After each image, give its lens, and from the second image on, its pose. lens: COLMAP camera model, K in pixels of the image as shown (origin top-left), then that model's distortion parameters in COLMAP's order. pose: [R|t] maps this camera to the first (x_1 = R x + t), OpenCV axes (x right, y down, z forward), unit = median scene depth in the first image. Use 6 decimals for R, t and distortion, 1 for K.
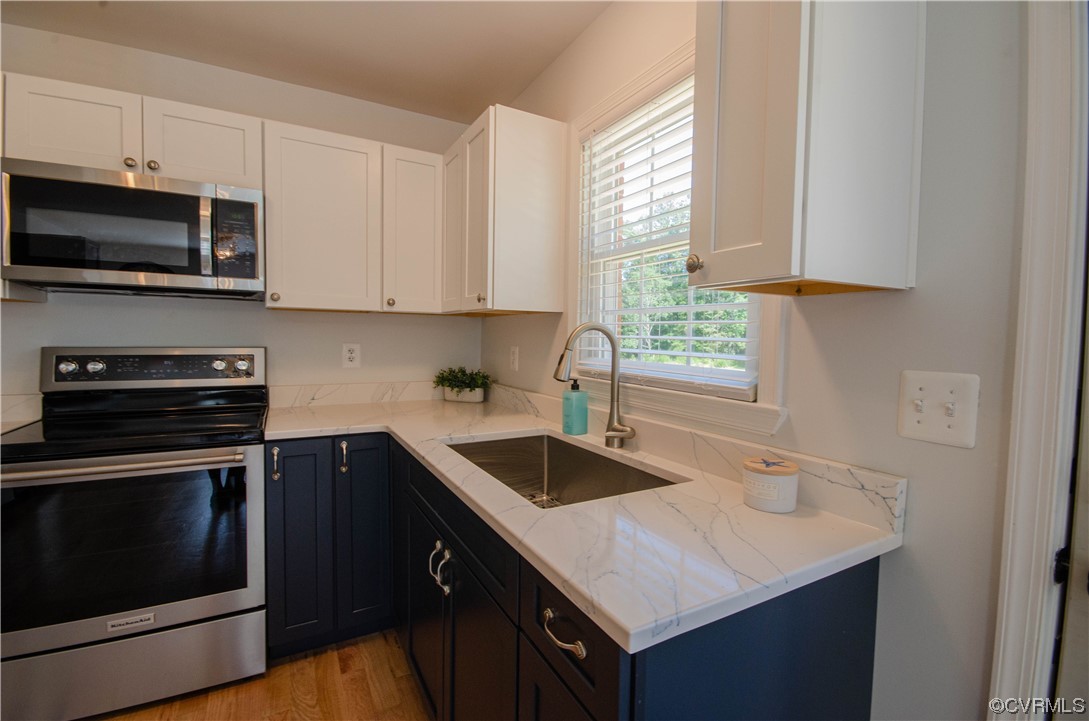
lens RADIAL K [[479.8, 0, 551.0], [0, 479.8, 359.6], [0, 0, 1]] dist [0.009932, -0.012549]
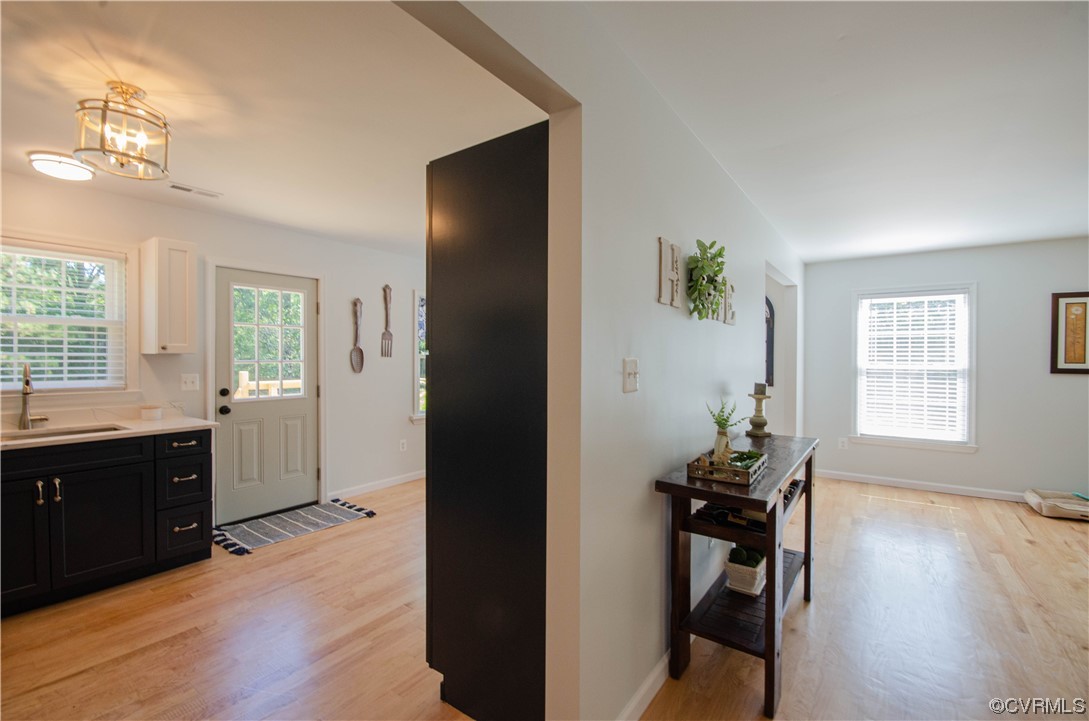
lens RADIAL K [[479.8, 0, 551.0], [0, 479.8, 359.6], [0, 0, 1]] dist [0.009932, -0.012549]
pose [[-0.433435, -0.023281, 0.900884, -1.961992], [0.033836, 0.998541, 0.042084, -0.076395], [-0.900549, 0.048723, -0.432015, -0.013080]]
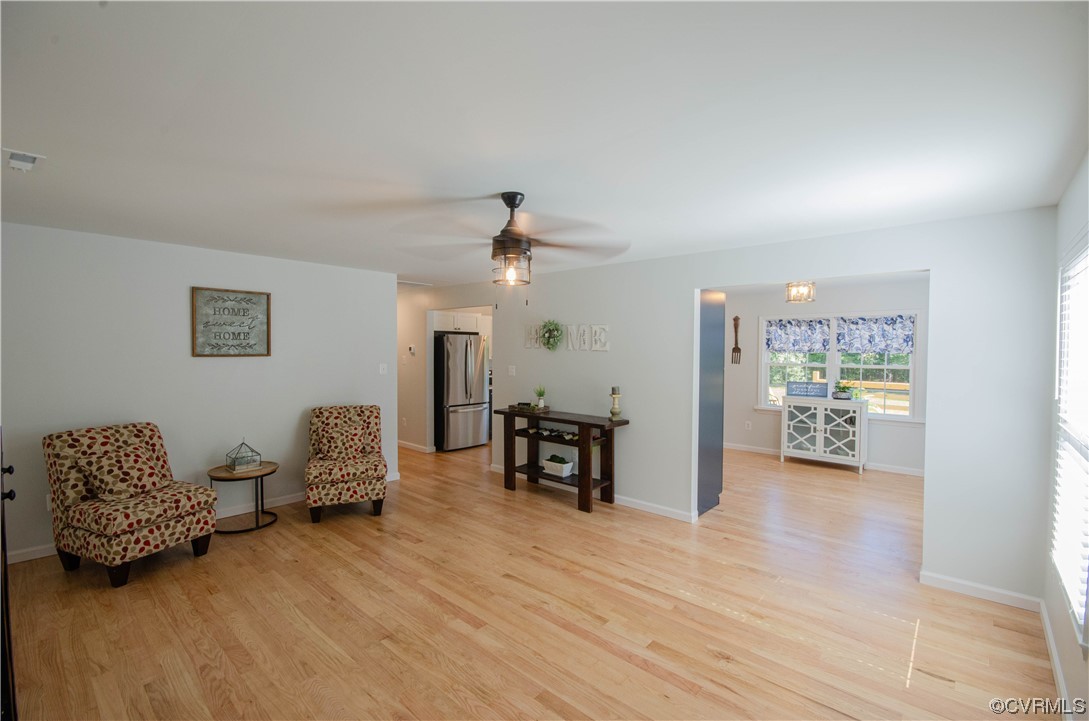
lens RADIAL K [[476.1, 0, 539.6], [0, 476.1, 354.4], [0, 0, 1]] dist [-0.000109, -0.000289]
pose [[0.951088, -0.014803, 0.308564, -1.971383], [0.025755, 0.999173, -0.031450, -0.006509], [-0.307843, 0.037859, 0.950684, -3.615606]]
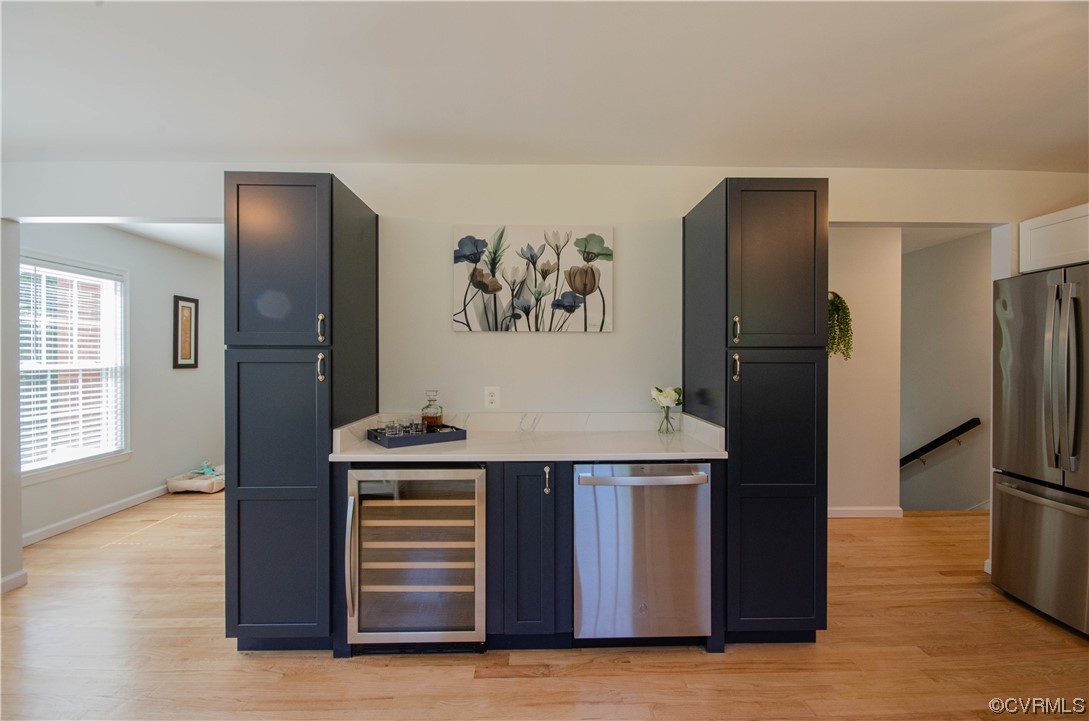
lens RADIAL K [[479.8, 0, 551.0], [0, 479.8, 359.6], [0, 0, 1]] dist [0.009932, -0.012549]
pose [[-0.464032, -0.011474, -0.885744, 0.417843], [-0.050947, 0.998607, 0.013754, -0.013426], [0.884352, 0.051508, -0.463970, -0.273914]]
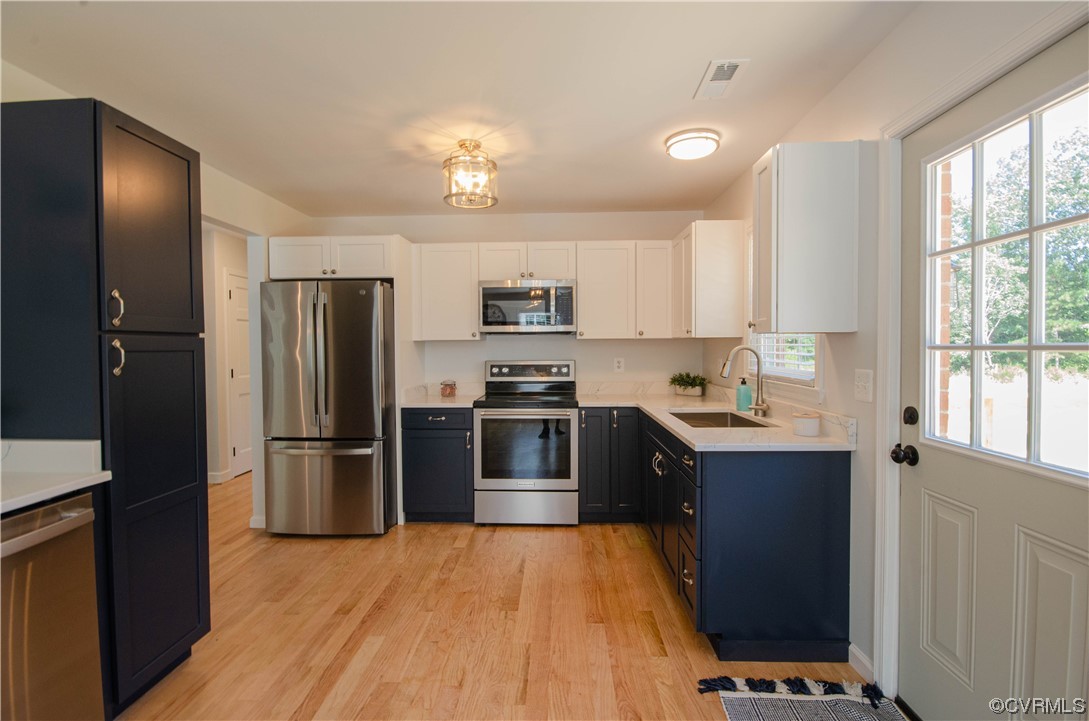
lens RADIAL K [[495.1, 0, 548.4], [0, 495.1, 359.9], [0, 0, 1]] dist [-0.004151, 0.000033]
pose [[0.858884, -0.007325, -0.512118, 0.328893], [-0.004979, 0.999731, -0.022650, 0.018946], [0.512146, 0.022003, 0.858616, -0.779231]]
